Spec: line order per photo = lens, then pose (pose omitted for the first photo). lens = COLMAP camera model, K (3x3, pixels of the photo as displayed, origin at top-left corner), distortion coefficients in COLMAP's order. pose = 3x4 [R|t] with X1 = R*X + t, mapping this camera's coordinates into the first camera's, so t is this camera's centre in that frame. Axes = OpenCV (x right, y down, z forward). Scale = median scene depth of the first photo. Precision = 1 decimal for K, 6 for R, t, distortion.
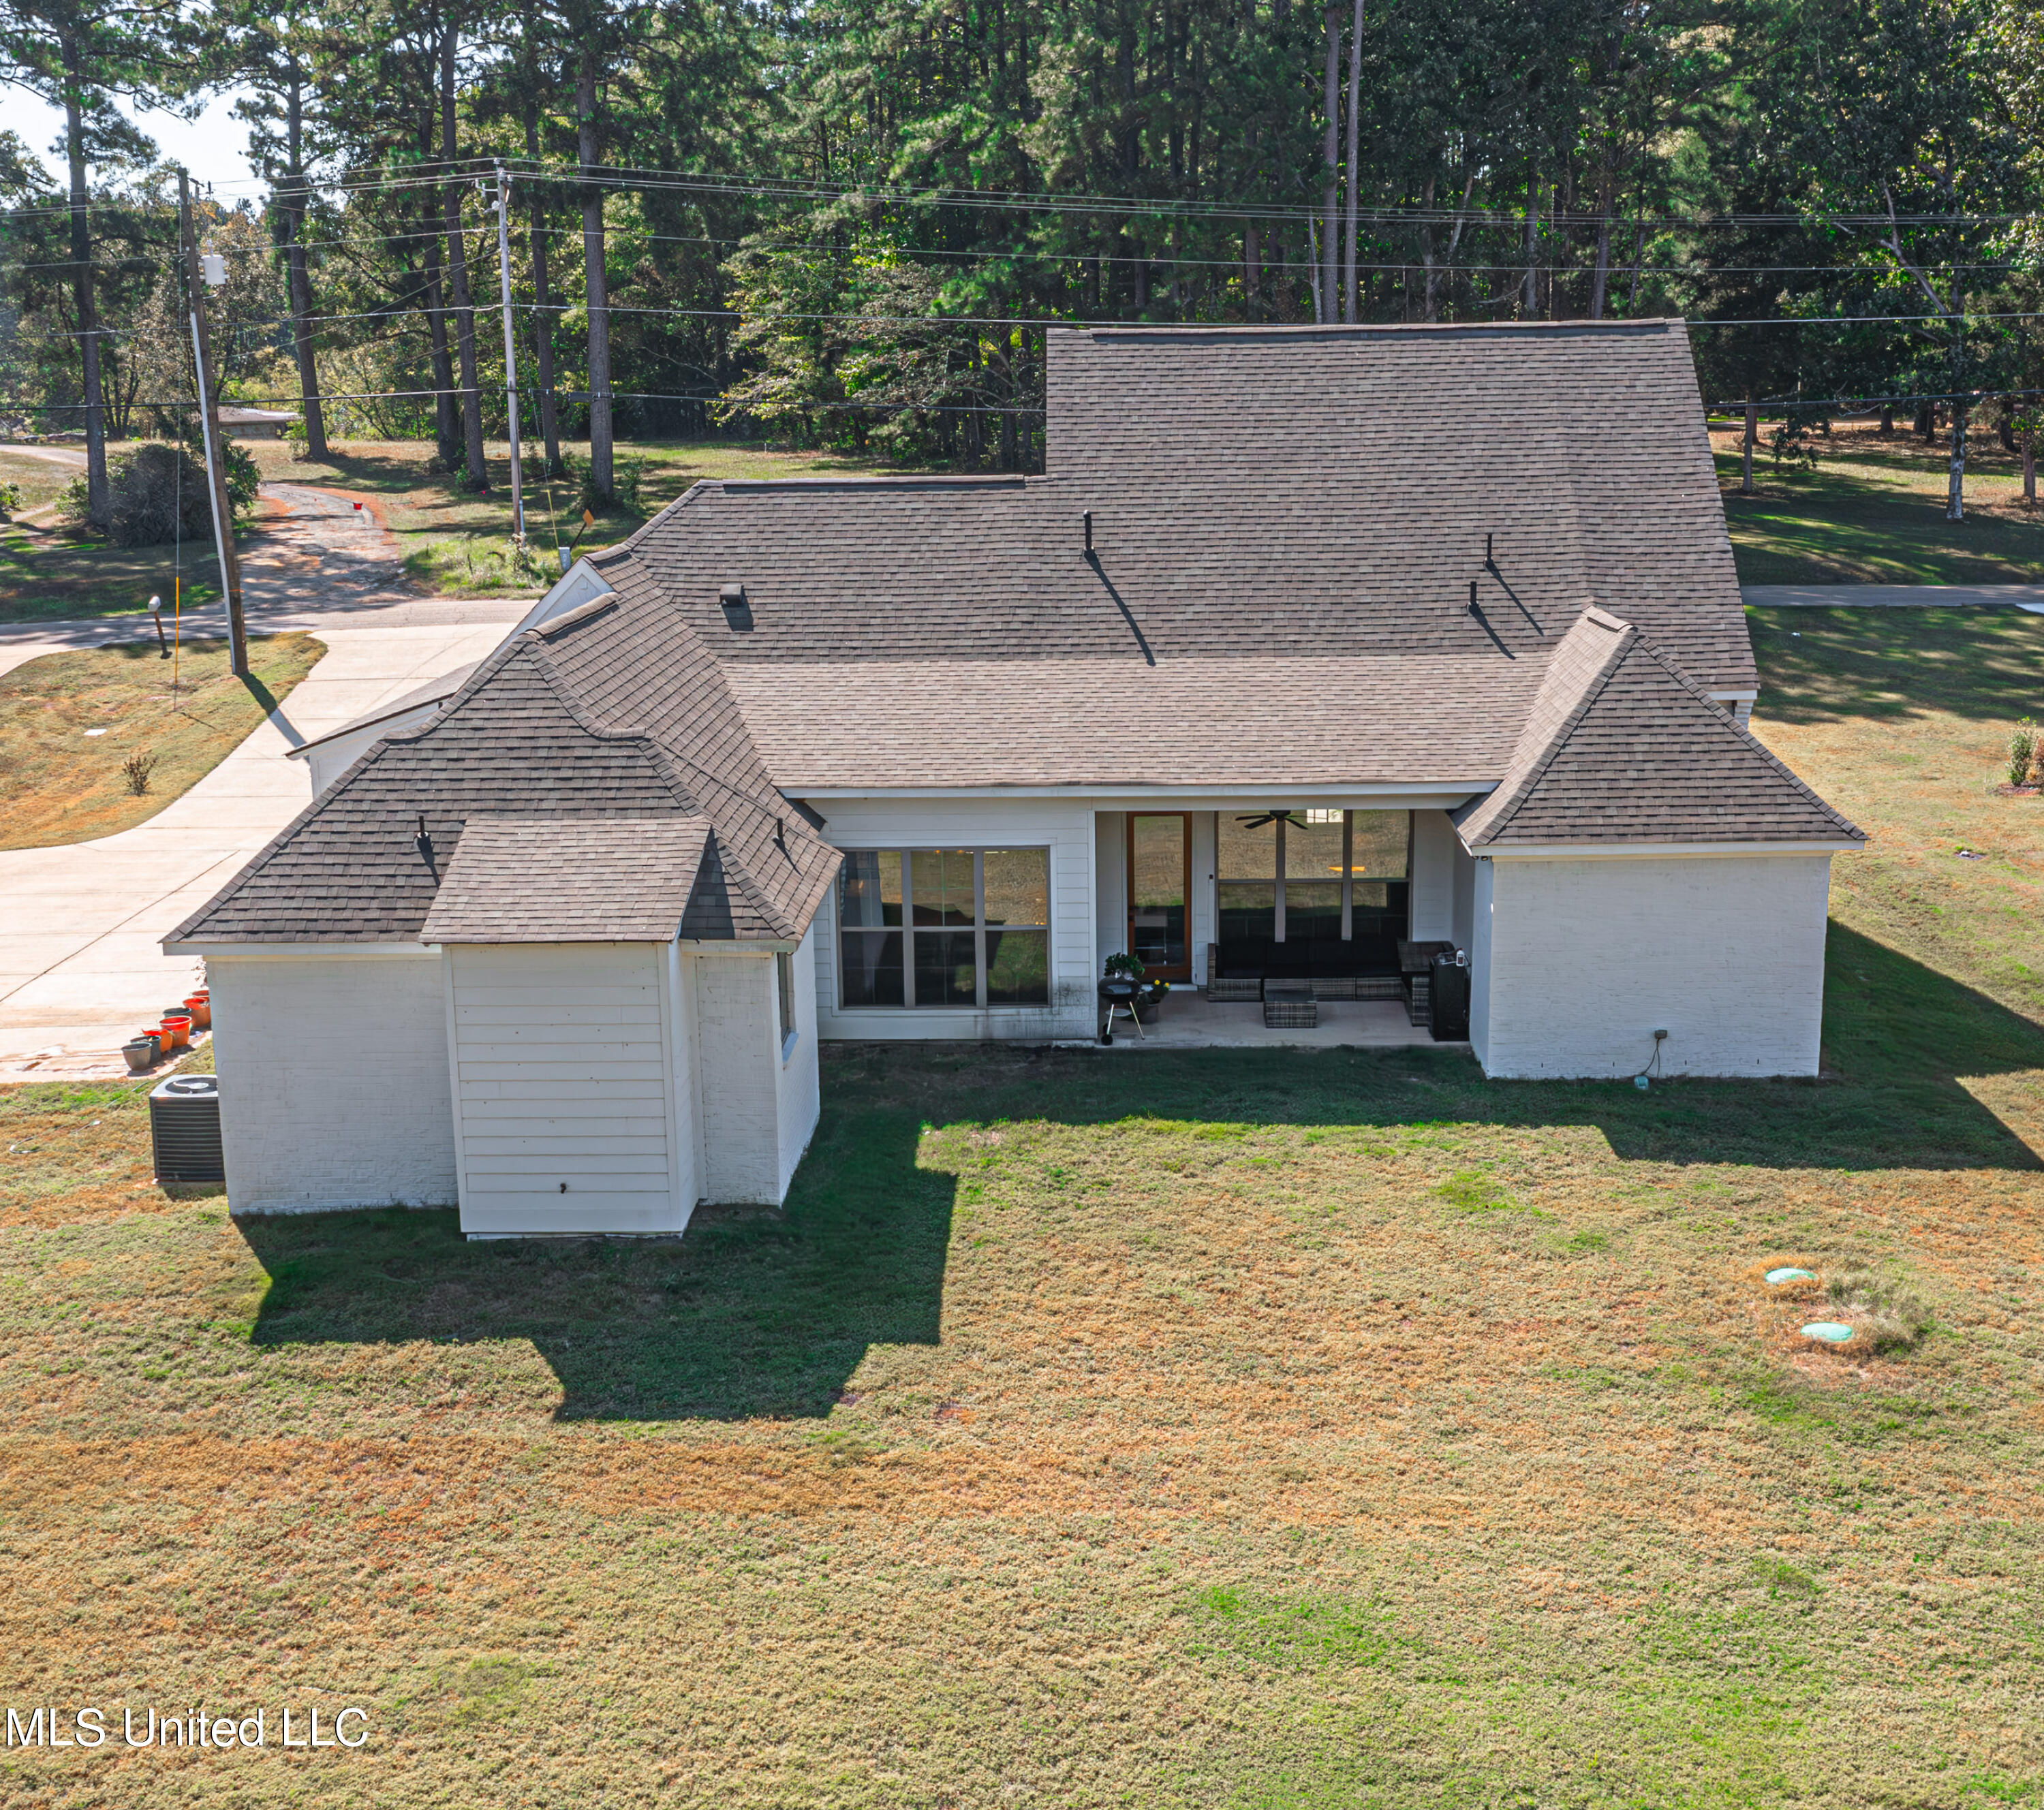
lens RADIAL K [[2181.2, 0, 1022.0], [0, 2181.2, 905.0], [0, 0, 1]] dist [0.005964, 0.038104]
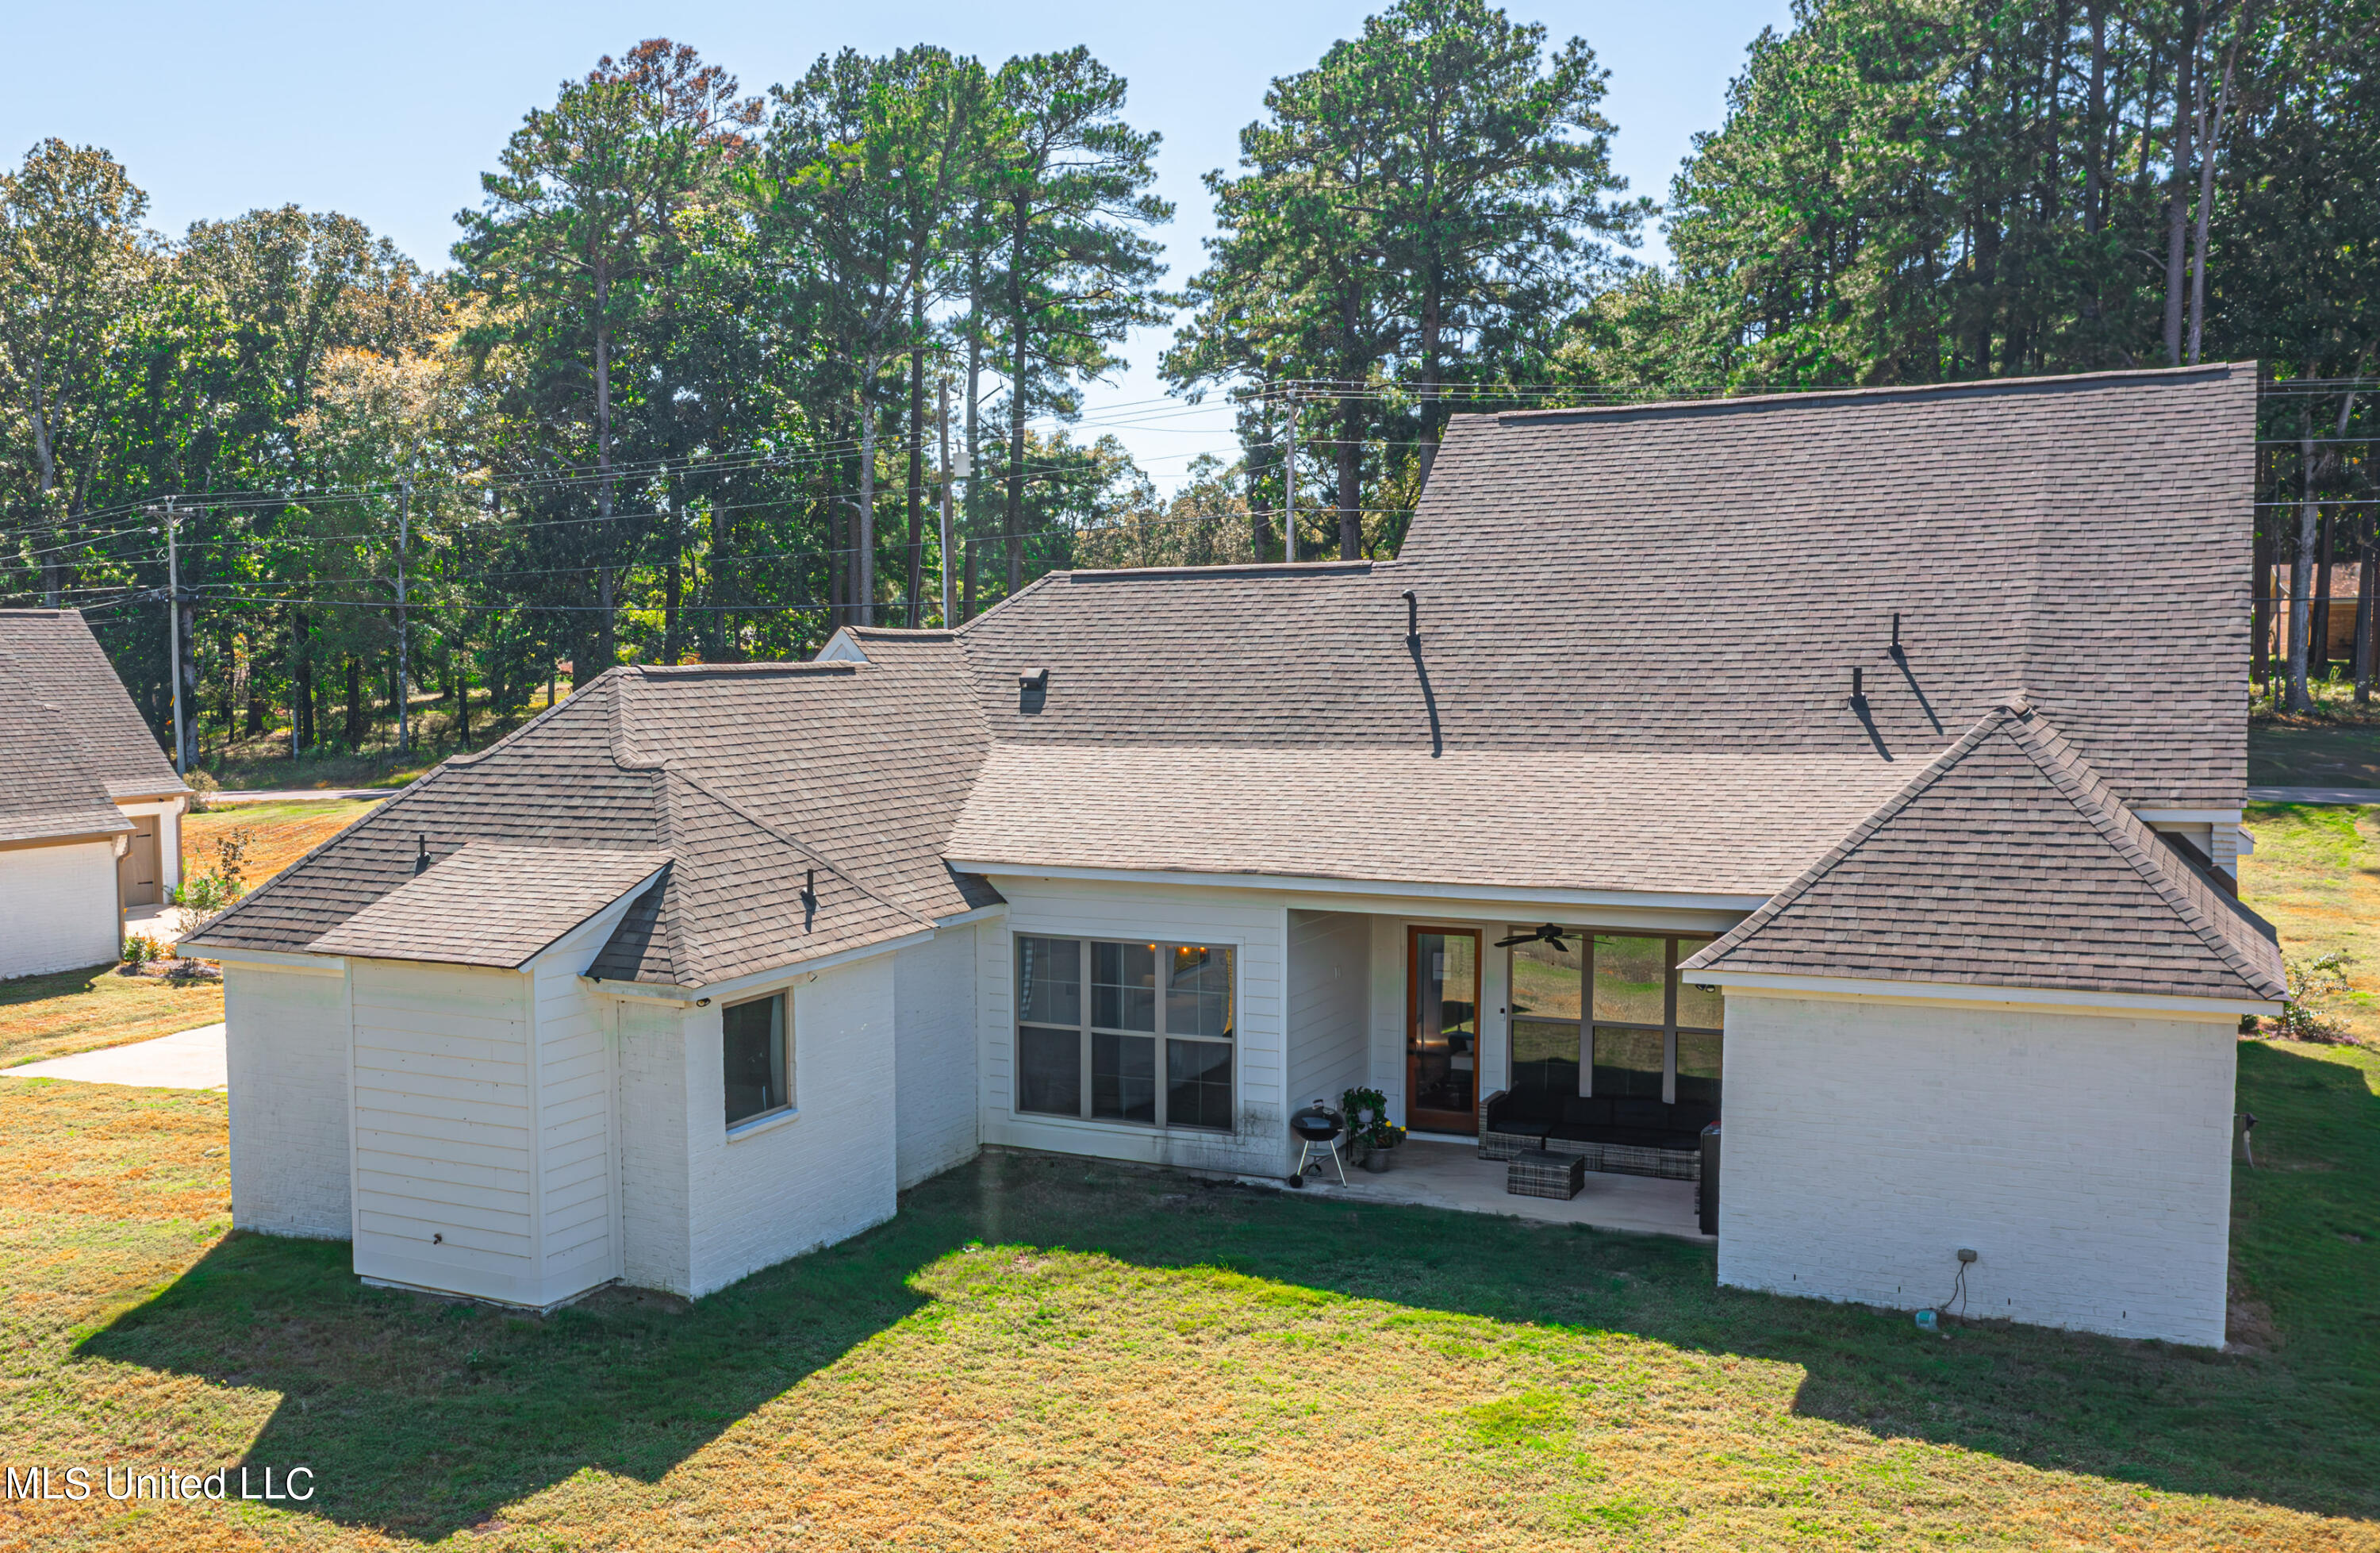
lens RADIAL K [[1911.7, 0, 1185.6], [0, 1911.7, 884.2], [0, 0, 1]] dist [0.006438, -0.001254]
pose [[0.905215, 0.048508, -0.422175, 0.318353], [-0.097186, 0.990766, -0.094544, 0.022669], [0.413690, 0.126612, 0.901571, 0.311523]]
